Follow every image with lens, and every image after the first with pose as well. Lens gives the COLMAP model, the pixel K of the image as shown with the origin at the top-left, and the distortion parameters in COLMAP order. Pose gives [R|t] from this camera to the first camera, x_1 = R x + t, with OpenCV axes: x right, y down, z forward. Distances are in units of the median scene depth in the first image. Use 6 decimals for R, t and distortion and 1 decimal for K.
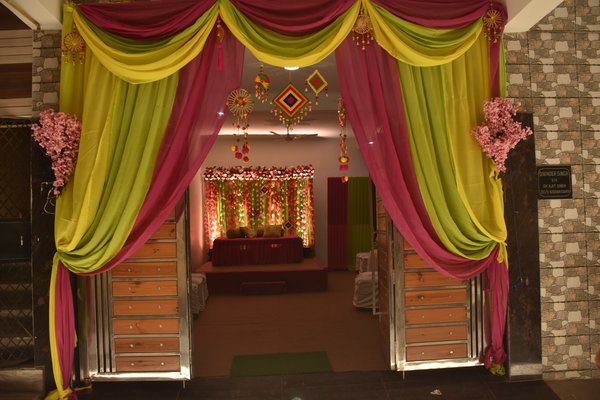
lens RADIAL K [[445.1, 0, 302.3], [0, 445.1, 203.0], [0, 0, 1]] dist [-0.165801, -0.001416]
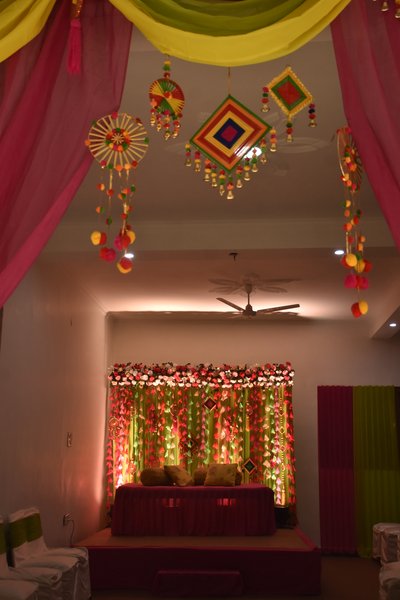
lens RADIAL K [[648.0, 0, 196.8], [0, 648.0, 299.2], [0, 0, 1]] dist [0.023206, 0.000000]
pose [[0.992046, -0.002004, -0.125861, 0.007102], [-0.025454, 0.976023, -0.216172, 0.022177], [0.123277, 0.217656, 0.968209, 0.128711]]
